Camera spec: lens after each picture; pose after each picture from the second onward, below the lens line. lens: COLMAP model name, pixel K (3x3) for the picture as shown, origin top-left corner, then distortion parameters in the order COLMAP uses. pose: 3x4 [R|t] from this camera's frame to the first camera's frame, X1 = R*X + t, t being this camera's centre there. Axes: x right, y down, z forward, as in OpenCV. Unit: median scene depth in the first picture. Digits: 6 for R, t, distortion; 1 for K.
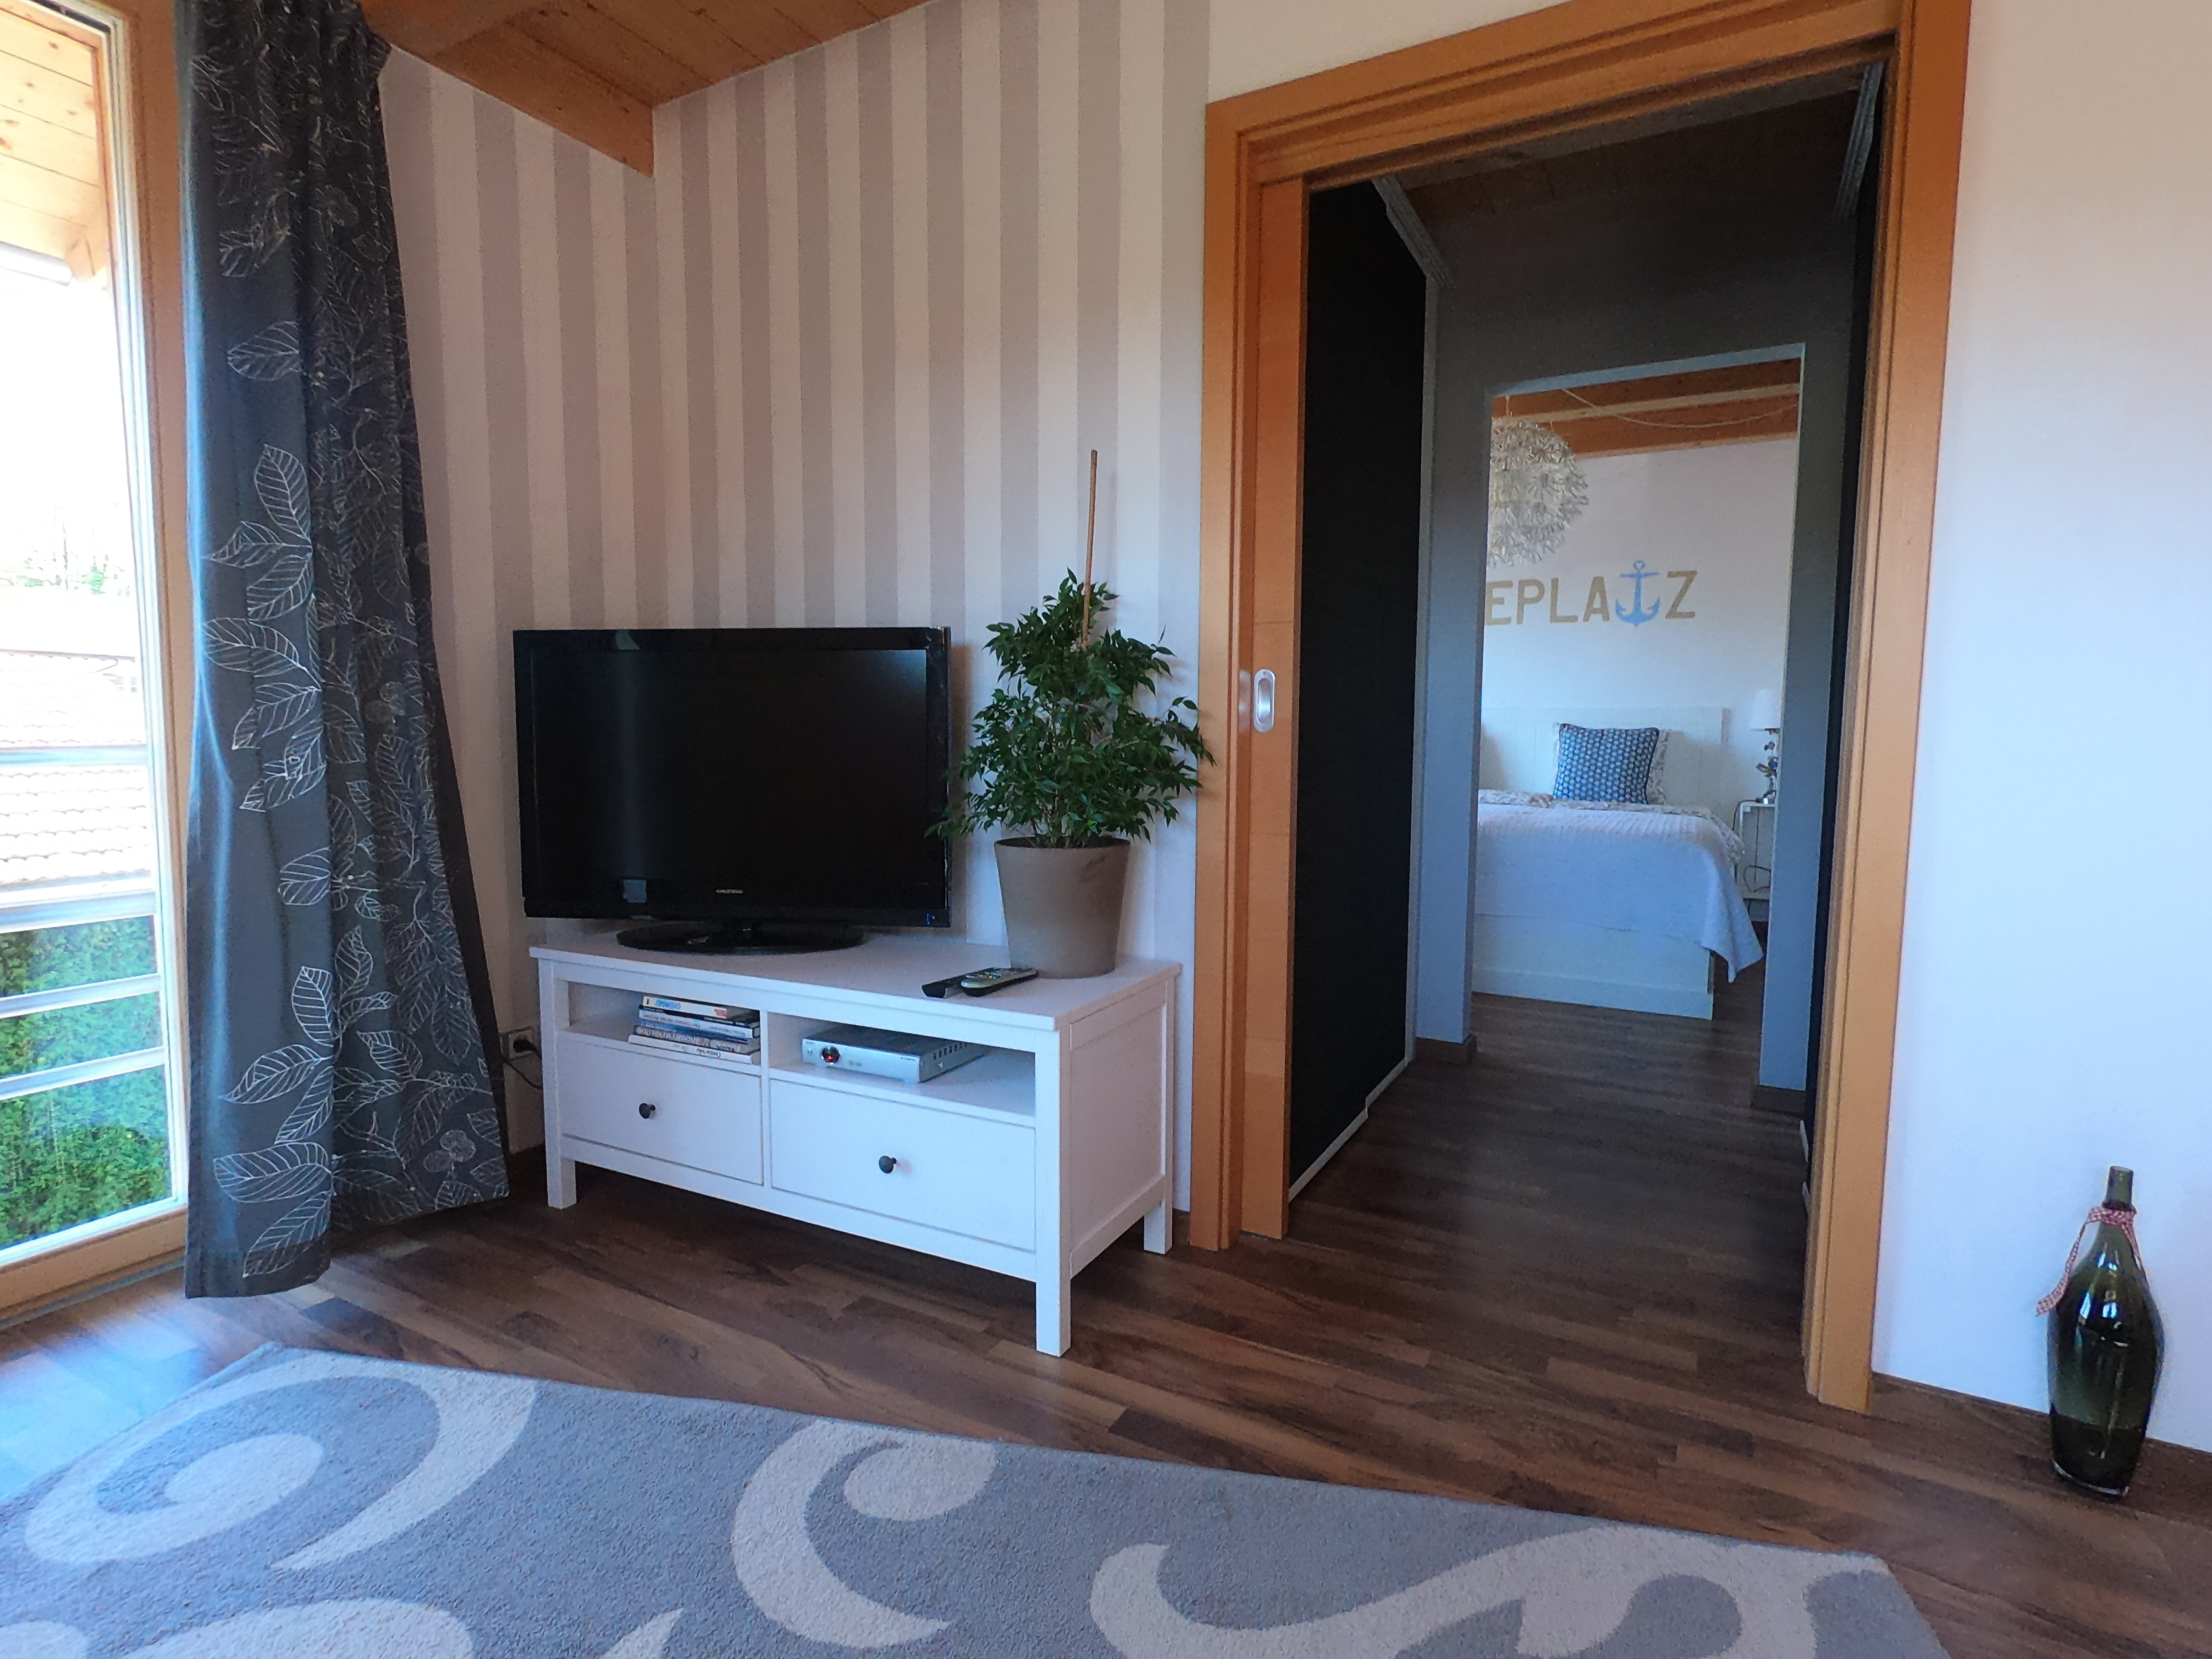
lens RADIAL K [[1113.7, 0, 1098.6], [0, 1113.7, 831.2], [0, 0, 1]] dist [0.003997, 0.000900]
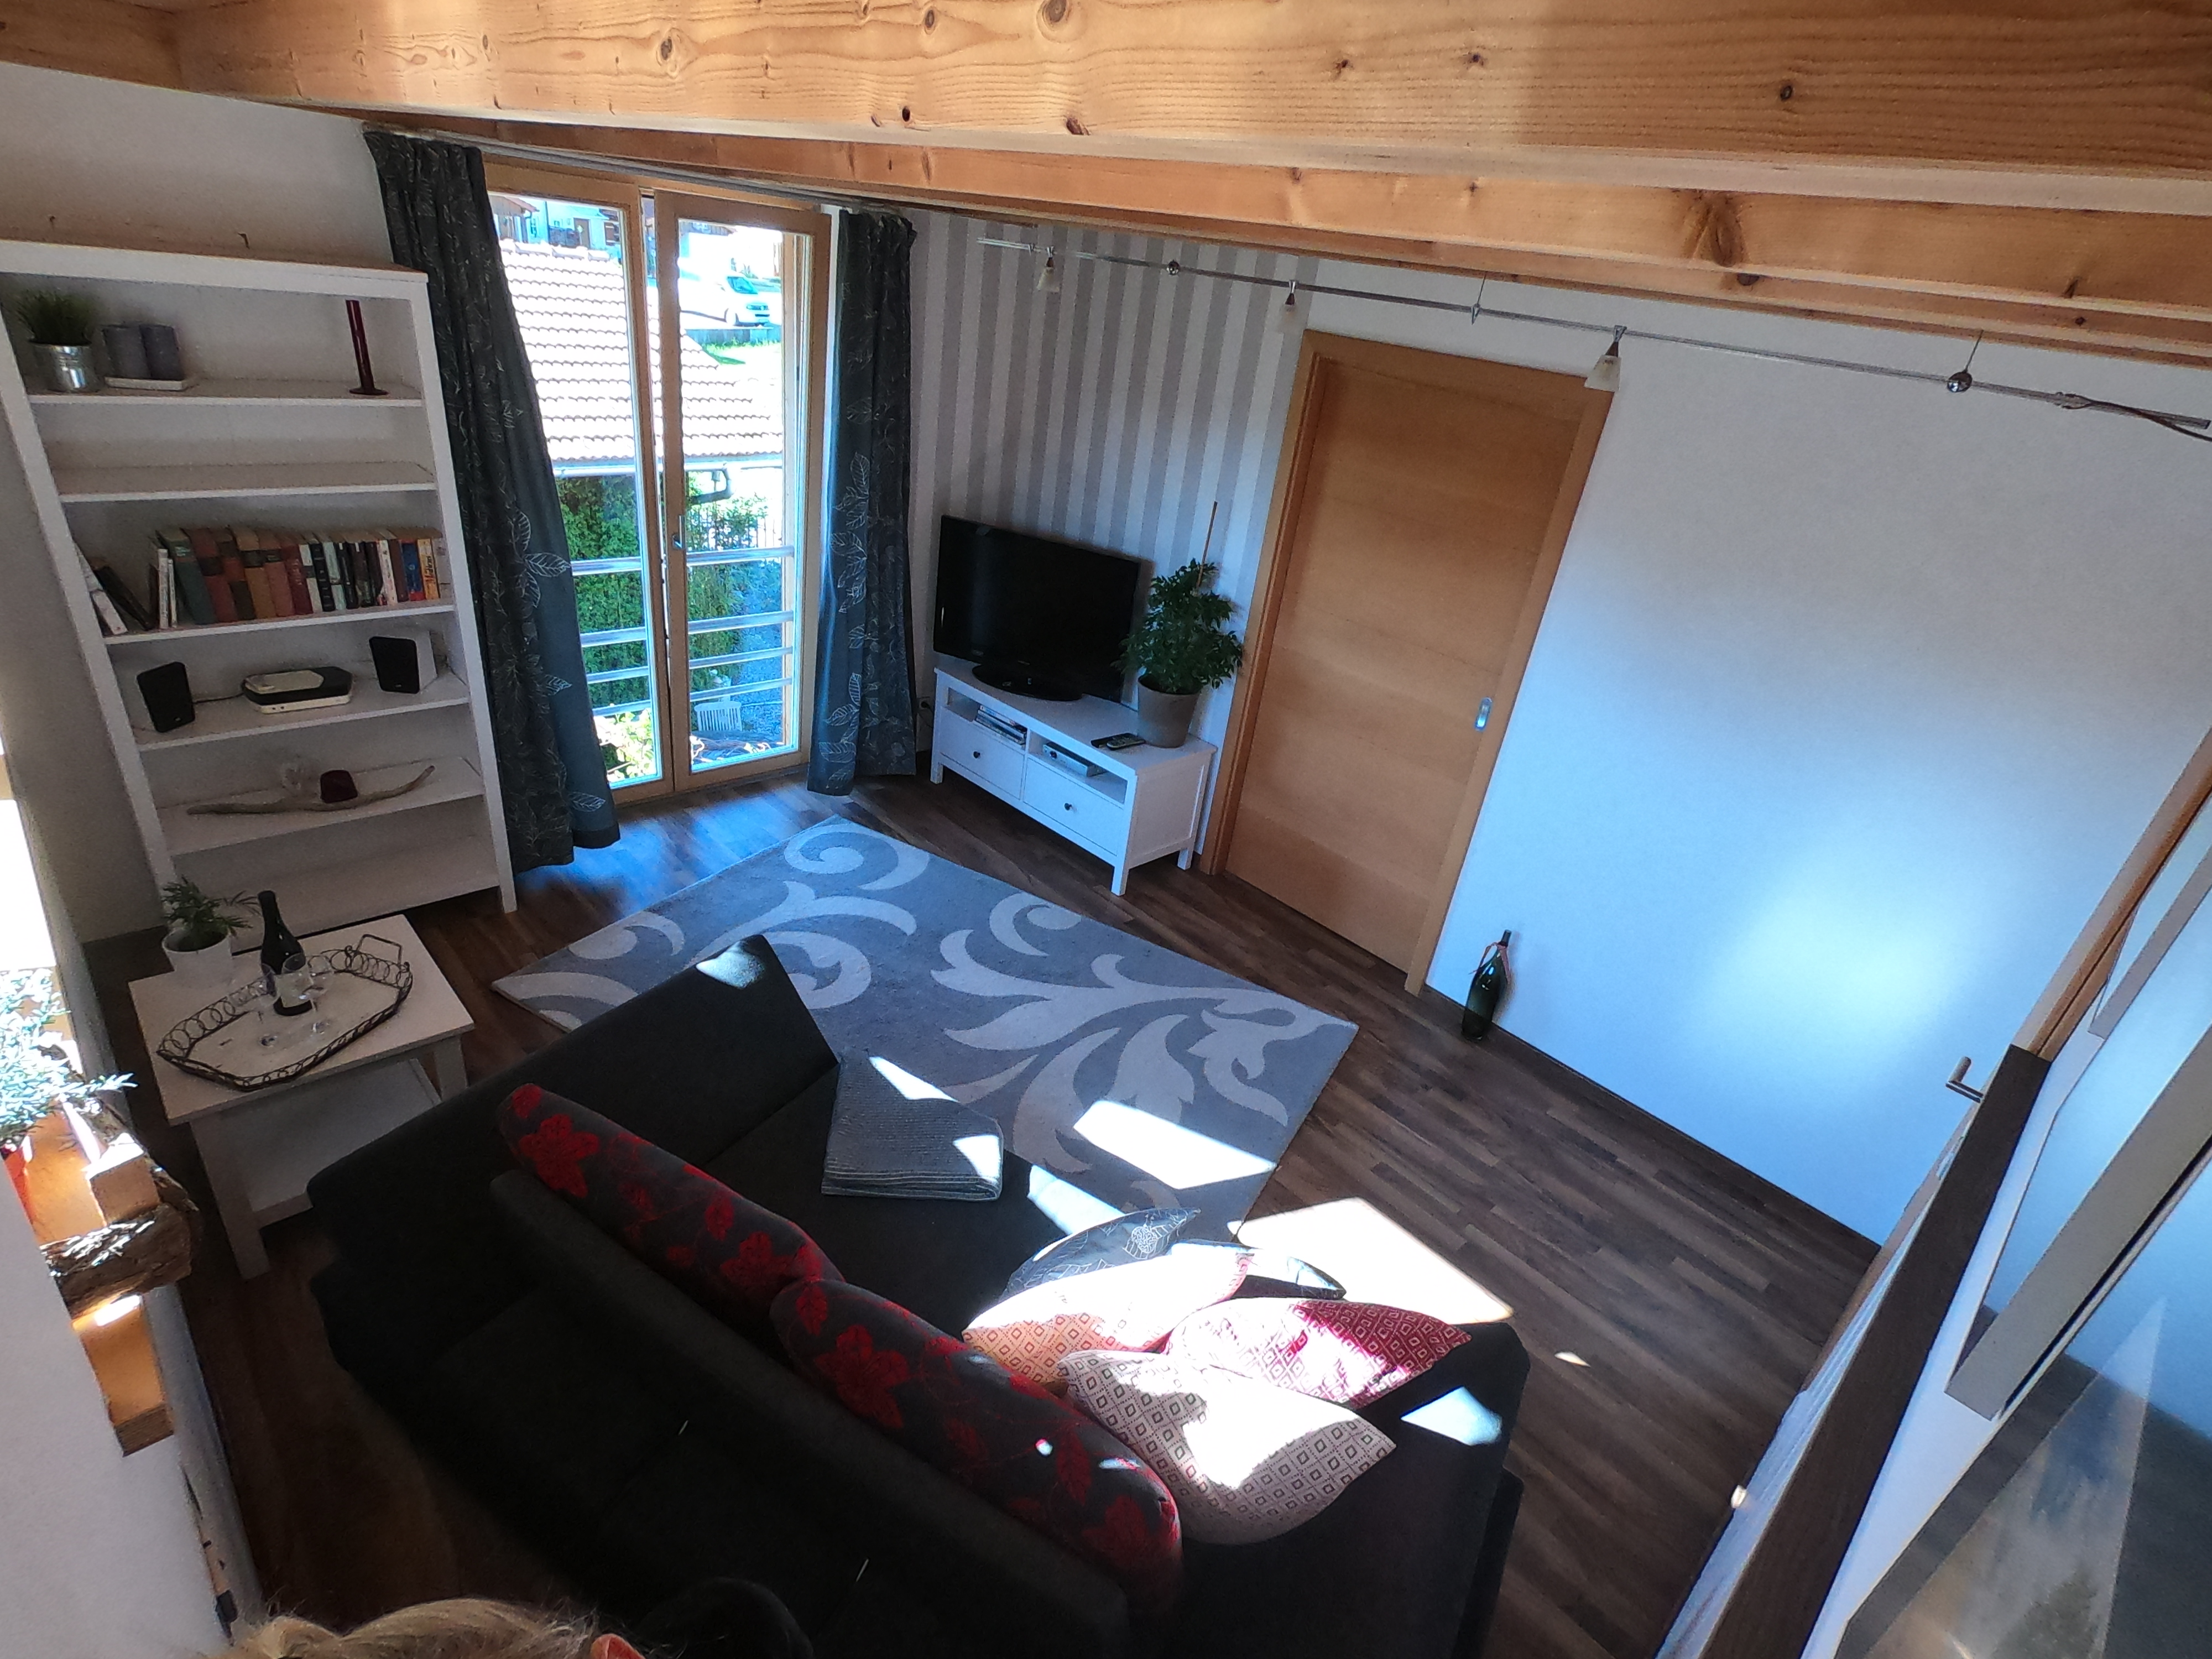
lens RADIAL K [[1113.7, 0, 1098.6], [0, 1113.7, 831.2], [0, 0, 1]] dist [0.003997, 0.000900]
pose [[0.945876, 0.242106, -0.216107, 0.385509], [-0.149354, 0.915958, 0.372445, -0.528916], [0.288116, -0.320010, 0.902542, -1.104689]]
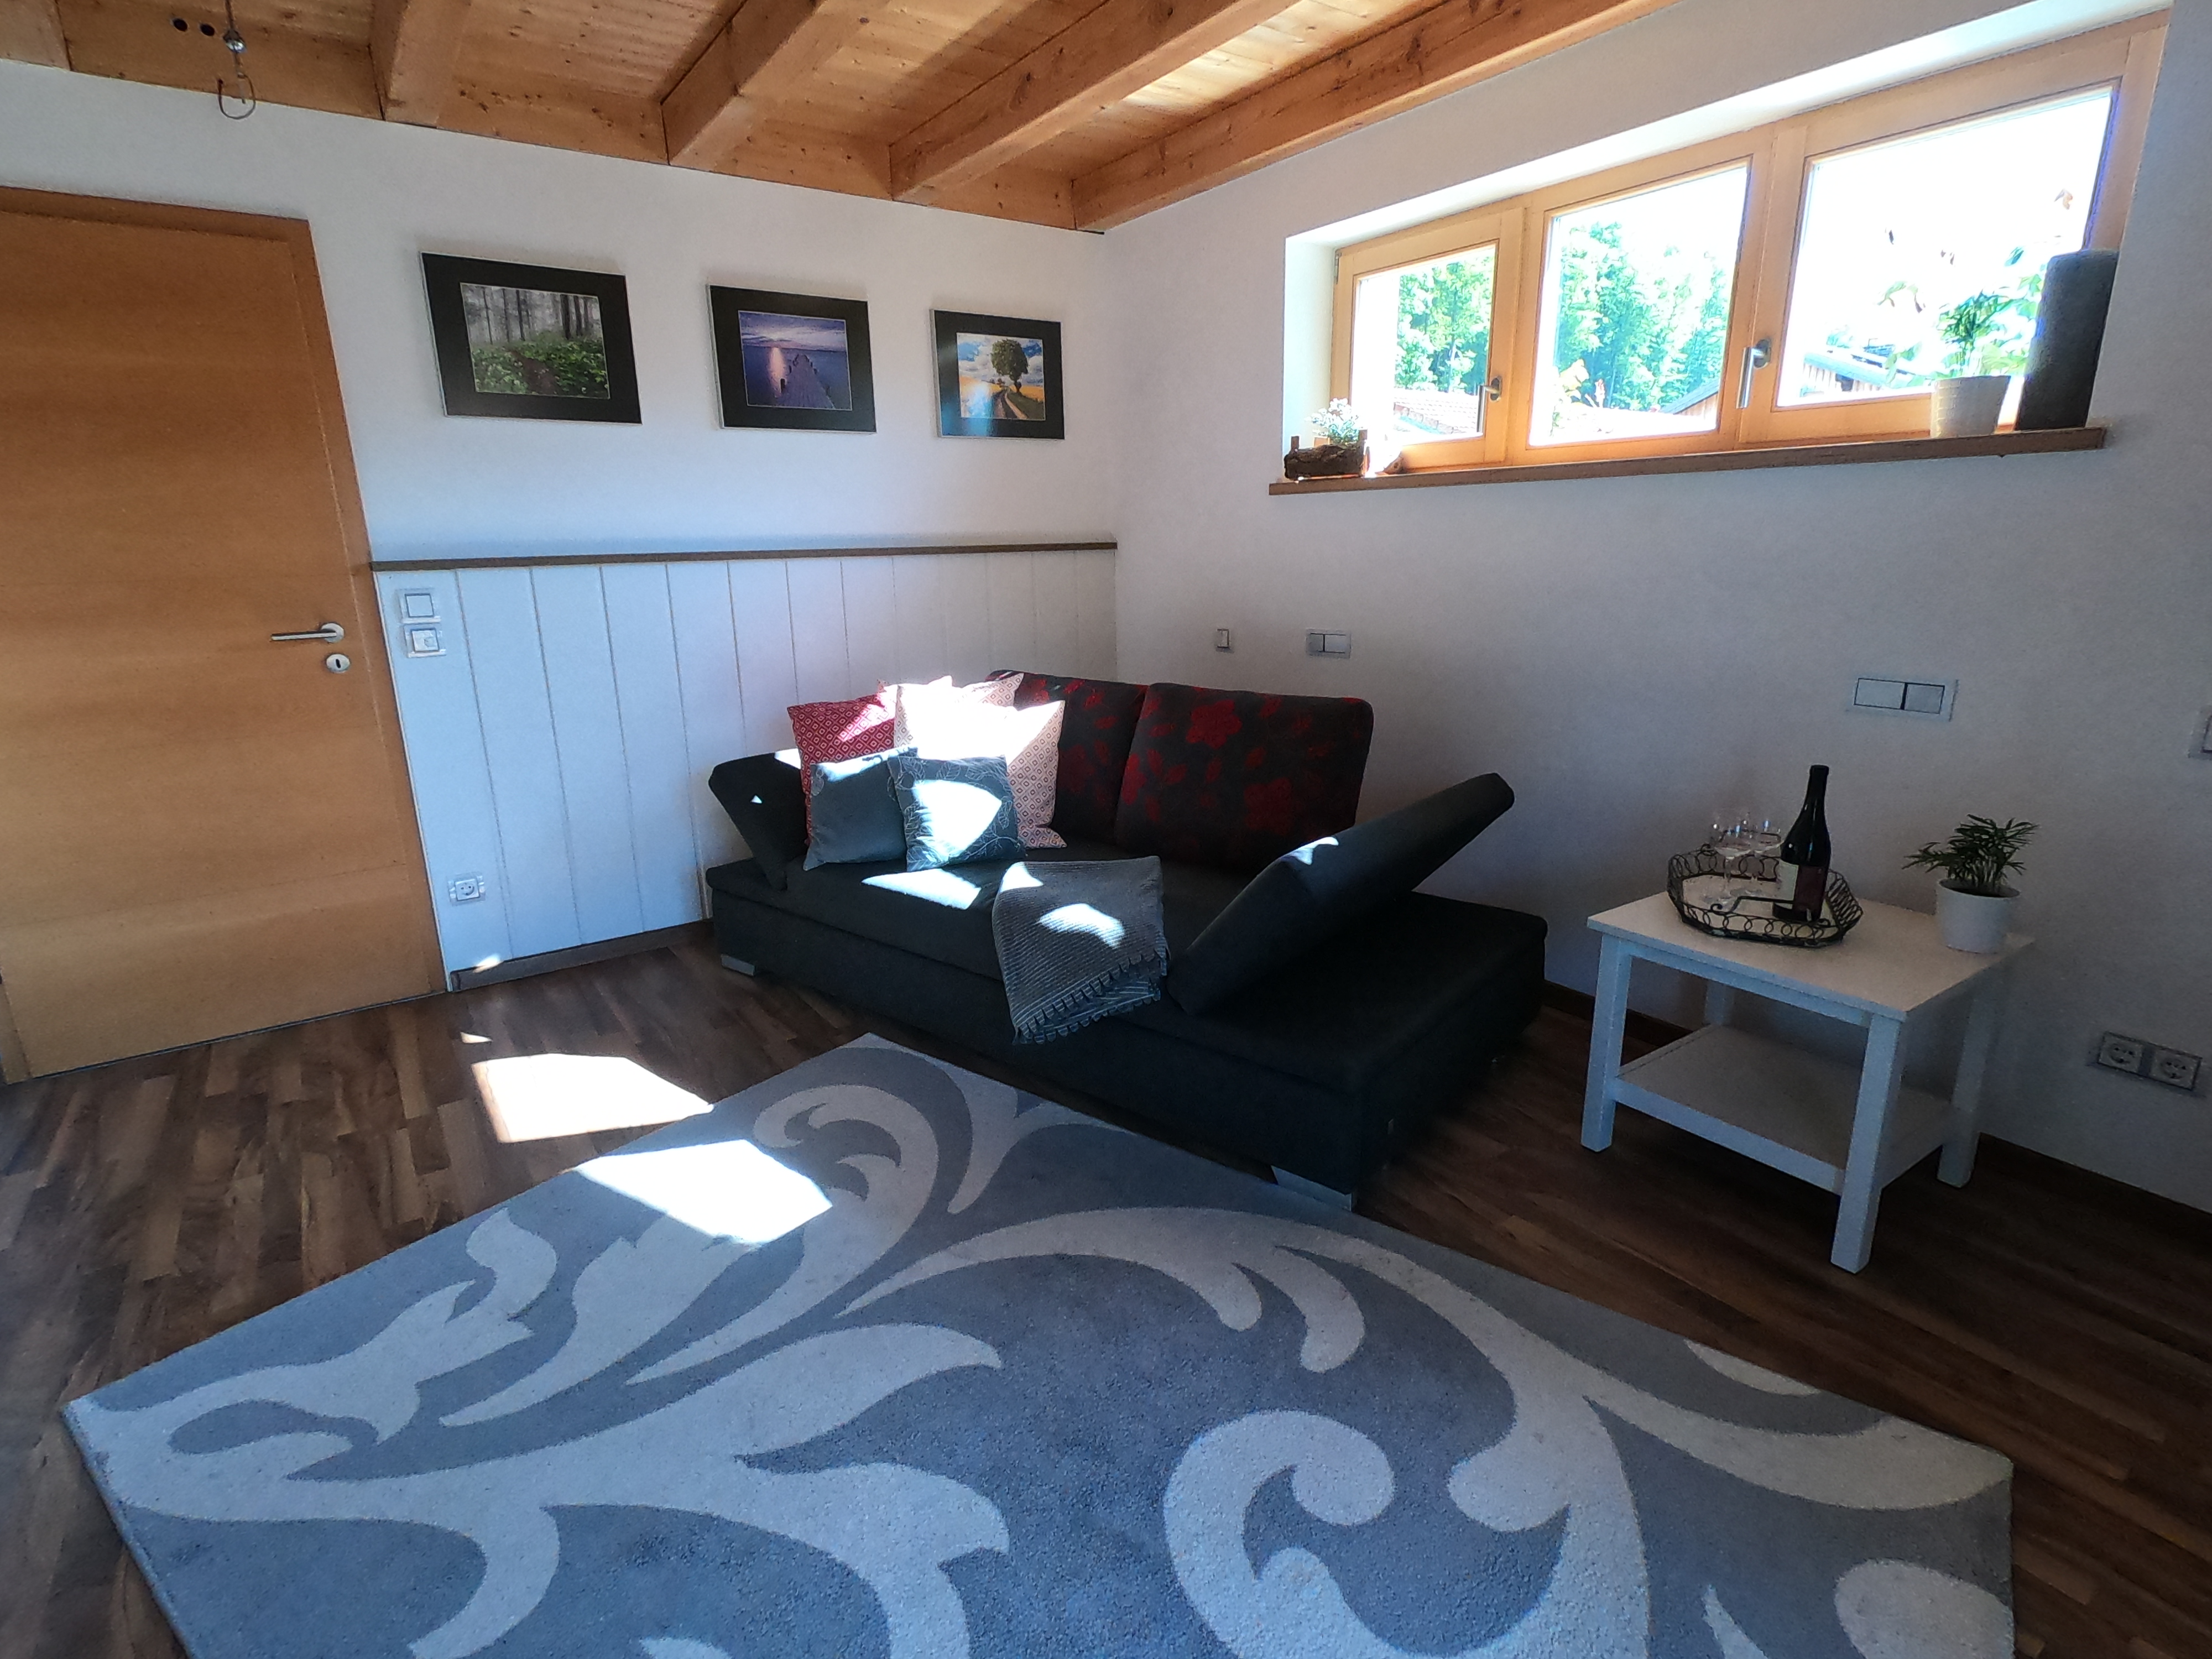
lens RADIAL K [[1113.7, 0, 1098.6], [0, 1113.7, 831.2], [0, 0, 1]] dist [0.003997, 0.000900]
pose [[-0.895511, -0.104467, 0.432605, -0.567423], [0.057075, 0.937073, 0.344437, -0.224457], [-0.441364, 0.333138, -0.833197, 0.900514]]
